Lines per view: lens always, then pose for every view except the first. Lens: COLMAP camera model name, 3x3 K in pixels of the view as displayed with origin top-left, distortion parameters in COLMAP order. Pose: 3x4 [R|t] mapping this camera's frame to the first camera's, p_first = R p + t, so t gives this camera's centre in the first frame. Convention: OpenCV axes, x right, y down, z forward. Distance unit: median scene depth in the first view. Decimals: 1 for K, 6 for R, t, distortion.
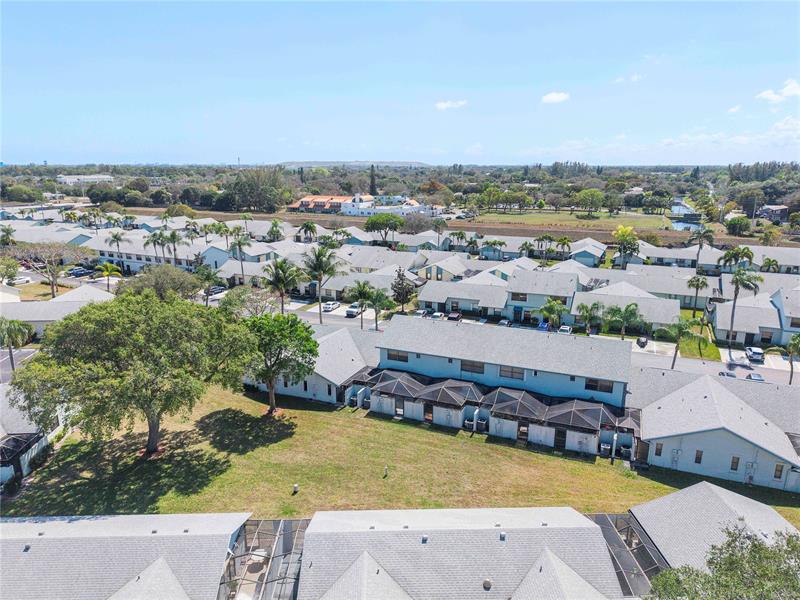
lens RADIAL K [[558.9, 0, 400.0], [0, 558.9, 300.0], [0, 0, 1]] dist [0.009586, -0.005554]
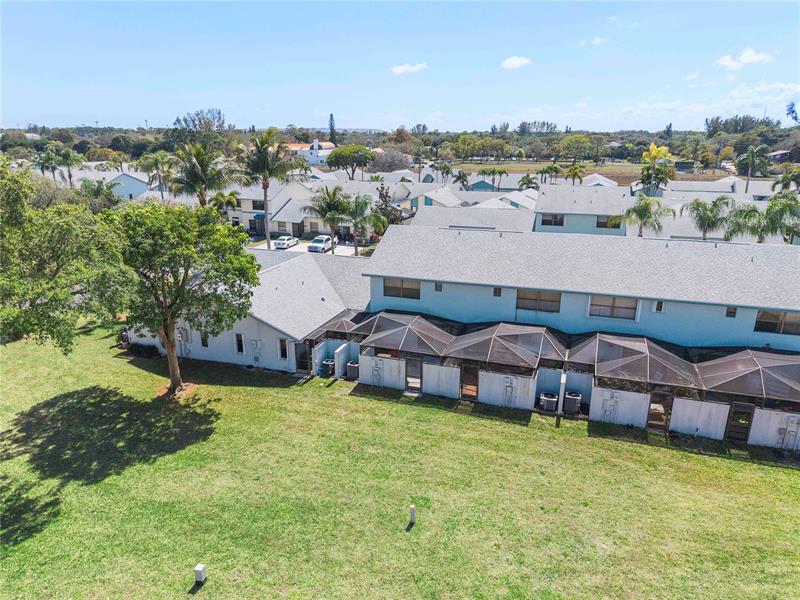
lens RADIAL K [[558.1, 0, 396.3], [0, 558.1, 323.2], [0, 0, 1]] dist [0.002950, -0.003151]
pose [[0.997811, -0.024130, 0.061578, -0.050113], [0.018789, 0.996127, 0.085894, 0.095001], [-0.063412, -0.084548, 0.994400, 0.467469]]
